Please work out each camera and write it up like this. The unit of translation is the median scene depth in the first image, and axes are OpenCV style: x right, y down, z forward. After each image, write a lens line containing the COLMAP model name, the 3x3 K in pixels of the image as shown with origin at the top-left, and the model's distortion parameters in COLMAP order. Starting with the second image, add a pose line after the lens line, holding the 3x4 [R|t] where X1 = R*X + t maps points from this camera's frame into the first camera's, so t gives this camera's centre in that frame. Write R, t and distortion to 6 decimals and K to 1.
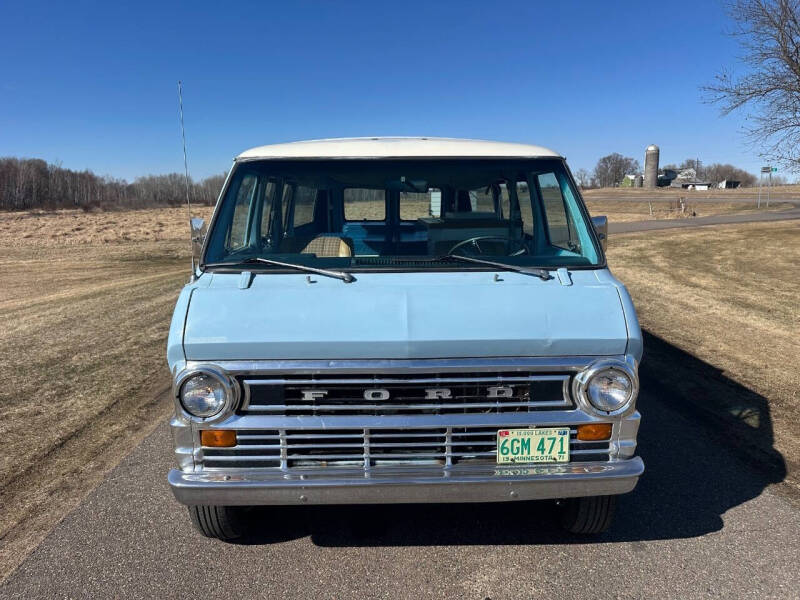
lens RADIAL K [[563.0, 0, 400.1], [0, 563.0, 298.0], [0, 0, 1]] dist [0.073495, -0.080335]
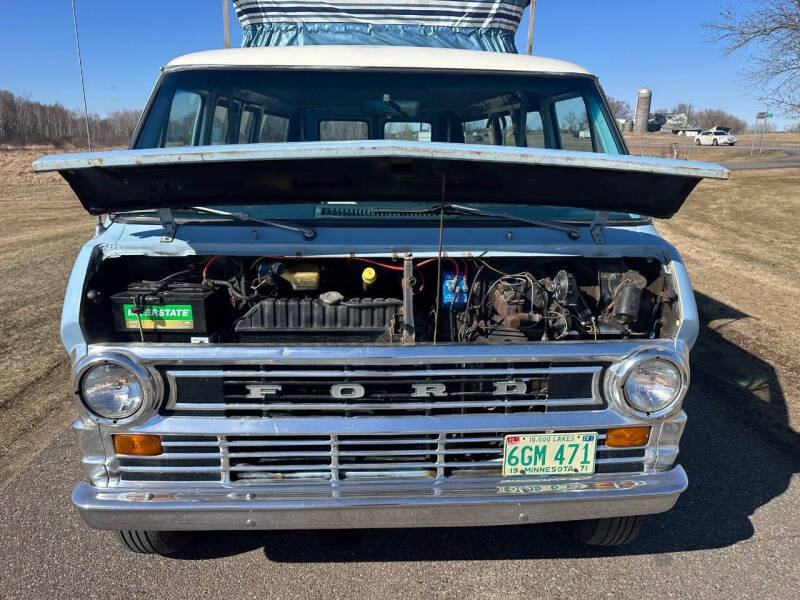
lens RADIAL K [[564.0, 0, 399.6], [0, 564.0, 304.3], [0, 0, 1]] dist [0.060721, -0.069087]
pose [[0.999590, 0.009522, 0.027010, 0.006493], [-0.012380, 0.994109, 0.107679, -0.024225], [-0.025825, -0.107969, 0.993819, 0.250371]]
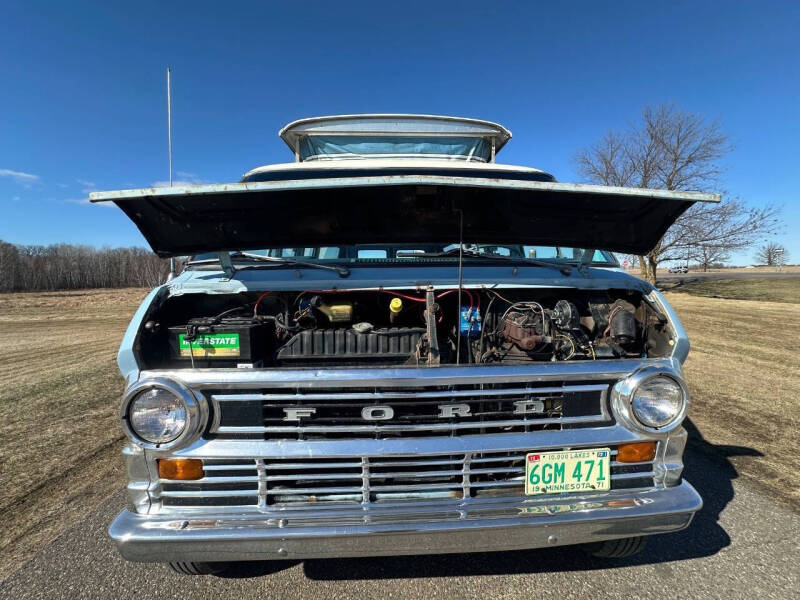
lens RADIAL K [[323.2, 0, 401.1], [0, 323.2, 299.8], [0, 0, 1]] dist [-0.028062, 0.022074]
pose [[0.999816, -0.006880, 0.017919, -0.014528], [0.008705, 0.994551, -0.103887, 0.057097], [-0.017107, 0.104024, 0.994428, 0.504887]]
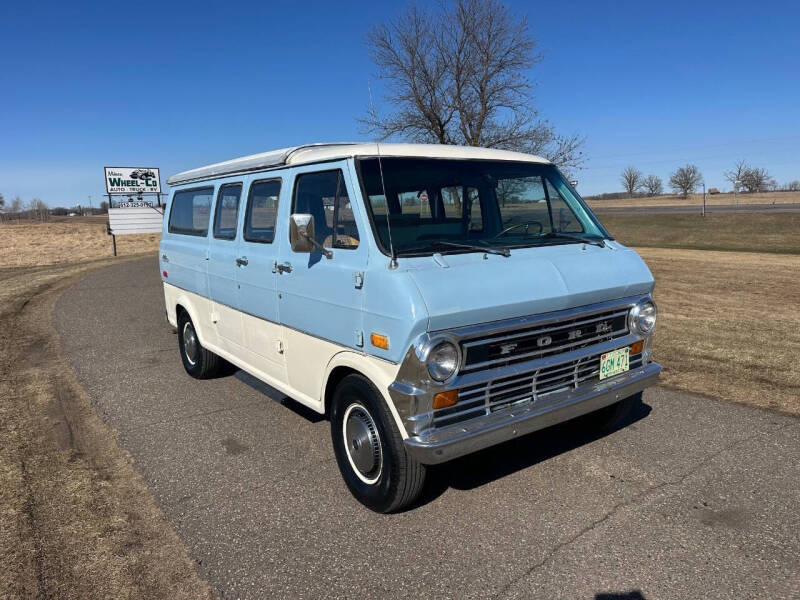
lens RADIAL K [[567.9, 0, 397.8], [0, 567.9, 298.4], [0, 0, 1]] dist [0.004758, -0.003760]
pose [[0.831366, -0.098787, 0.546875, -0.969056], [0.116985, 0.993132, 0.001556, 0.031984], [-0.543273, 0.062683, 0.837213, 0.086613]]
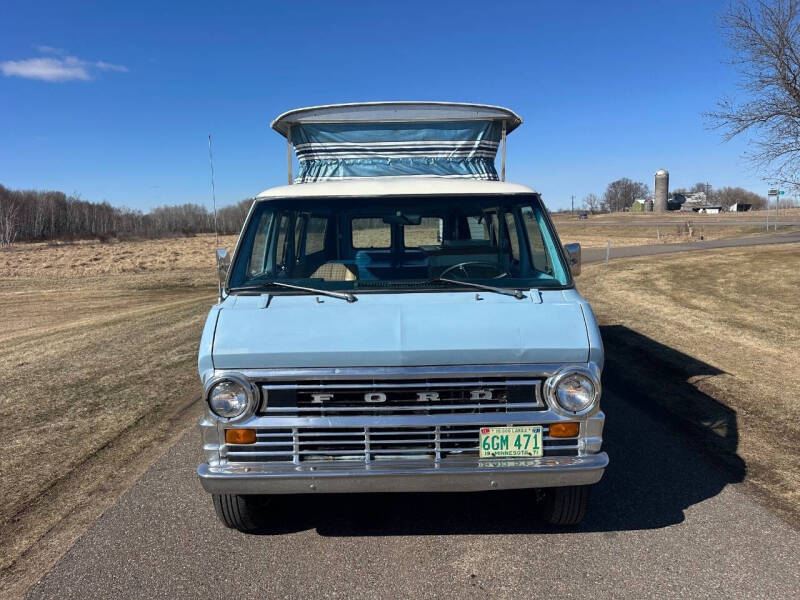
lens RADIAL K [[563.0, 0, 400.1], [0, 563.0, 298.0], [0, 0, 1]] dist [0.073495, -0.080335]
pose [[0.999764, -0.009377, -0.019618, 0.033222], [0.008464, 0.998902, -0.046082, 0.018360], [0.020028, 0.045905, 0.998745, -0.169516]]
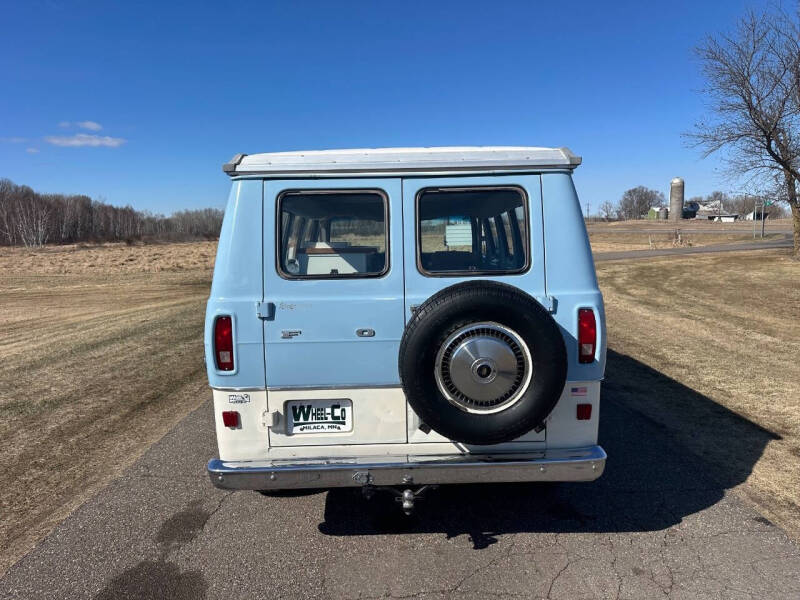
lens RADIAL K [[563.7, 0, 414.4], [0, 563.7, 301.2], [0, 0, 1]] dist [0.080480, -0.084345]
pose [[0.999727, -0.000896, -0.023364, 0.196888], [-0.000300, 0.998690, -0.051162, 0.302315], [0.023379, 0.051155, 0.998417, -1.683102]]
